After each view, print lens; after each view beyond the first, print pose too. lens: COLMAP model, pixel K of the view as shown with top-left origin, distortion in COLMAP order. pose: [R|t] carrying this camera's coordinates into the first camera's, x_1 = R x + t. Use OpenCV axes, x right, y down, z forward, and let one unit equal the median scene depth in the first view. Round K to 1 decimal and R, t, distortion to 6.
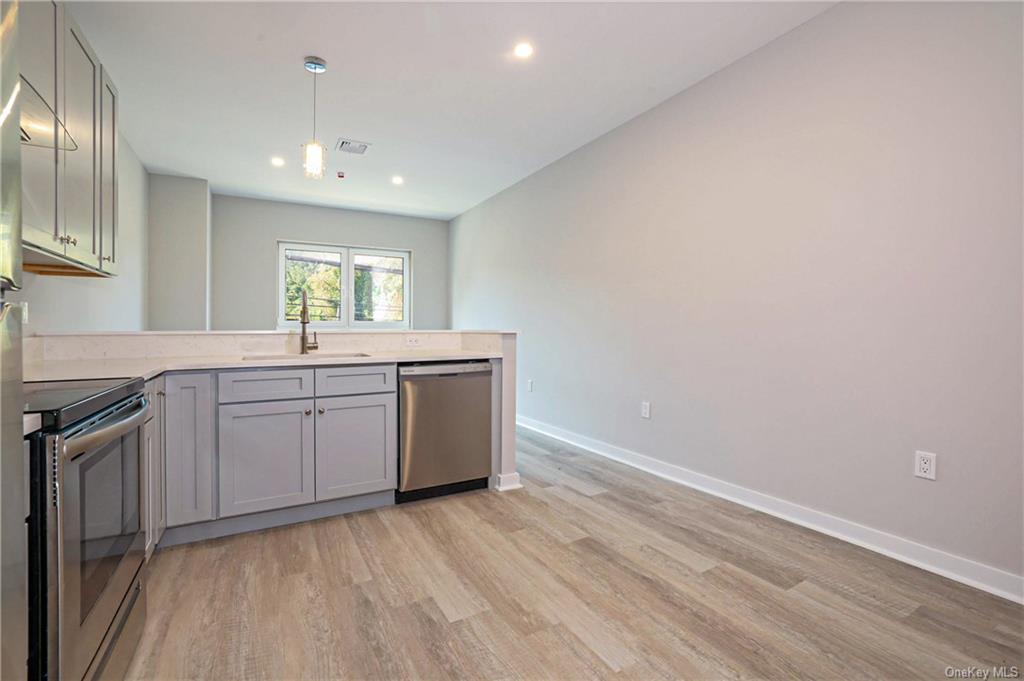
lens RADIAL K [[439.5, 0, 514.5], [0, 439.5, 330.4], [0, 0, 1]] dist [-0.034240, 0.000259]
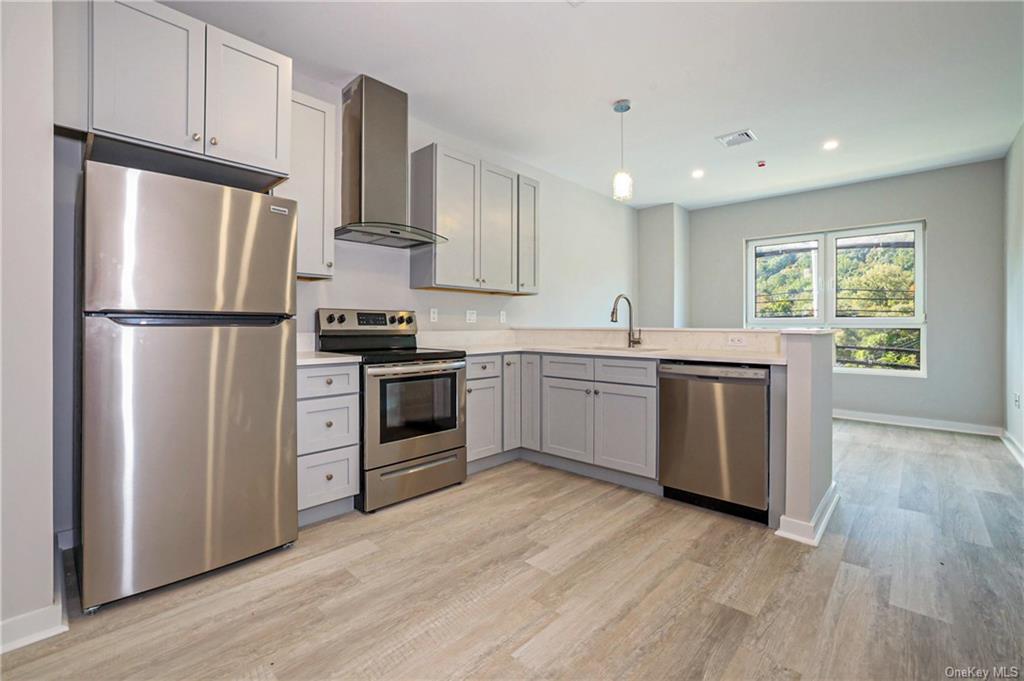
lens RADIAL K [[452.7, 0, 510.1], [0, 452.7, 330.2], [0, 0, 1]] dist [-0.041093, 0.011121]
pose [[0.298345, 0.010876, -0.954396, 0.729954], [-0.006472, 0.999935, 0.009372, -0.002872], [0.954436, 0.003381, 0.298396, 0.390541]]
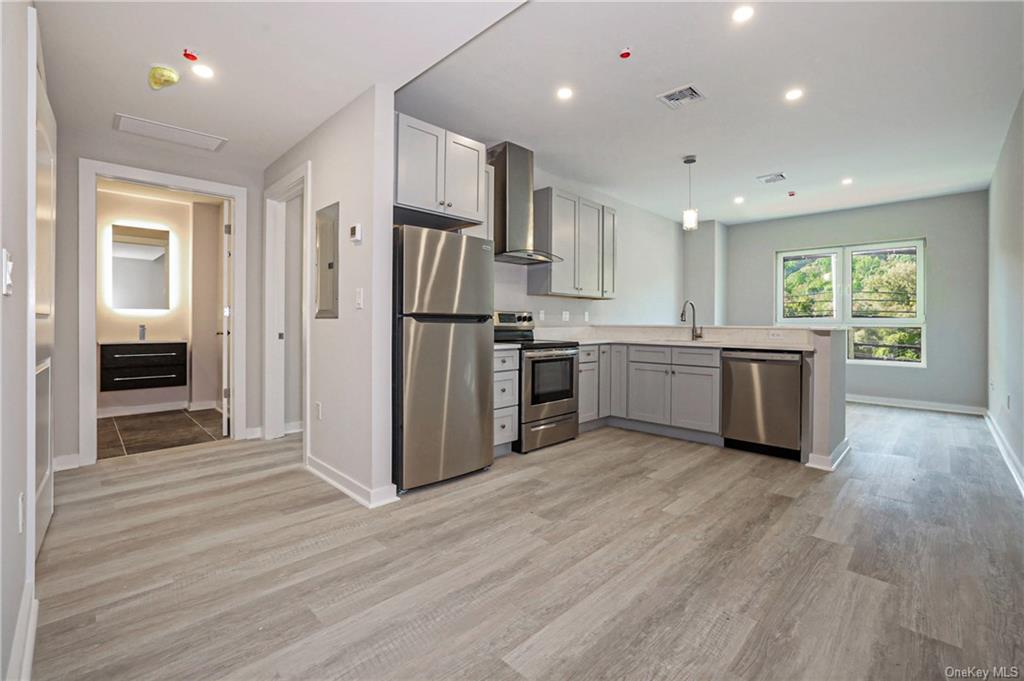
lens RADIAL K [[455.1, 0, 523.9], [0, 455.1, 325.5], [0, 0, 1]] dist [-0.043220, 0.012594]
pose [[0.290933, 0.009820, -0.956693, 1.110637], [-0.012291, 0.999903, 0.006525, -0.003615], [0.956665, 0.009860, 0.291025, -0.081062]]
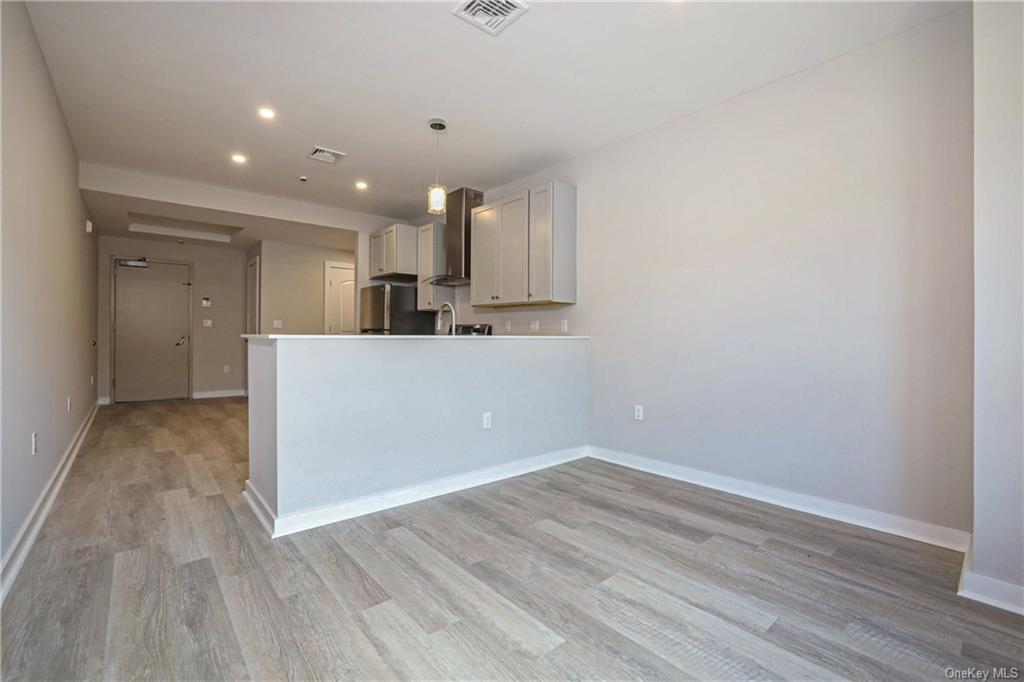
lens RADIAL K [[451.2, 0, 576.9], [0, 451.2, 334.3], [0, 0, 1]] dist [-0.087968, 0.013527]
pose [[-0.956631, -0.000780, -0.291300, -0.558074], [-0.003206, 0.999964, 0.007850, -0.013298], [0.291283, 0.008444, -0.956600, 2.800267]]
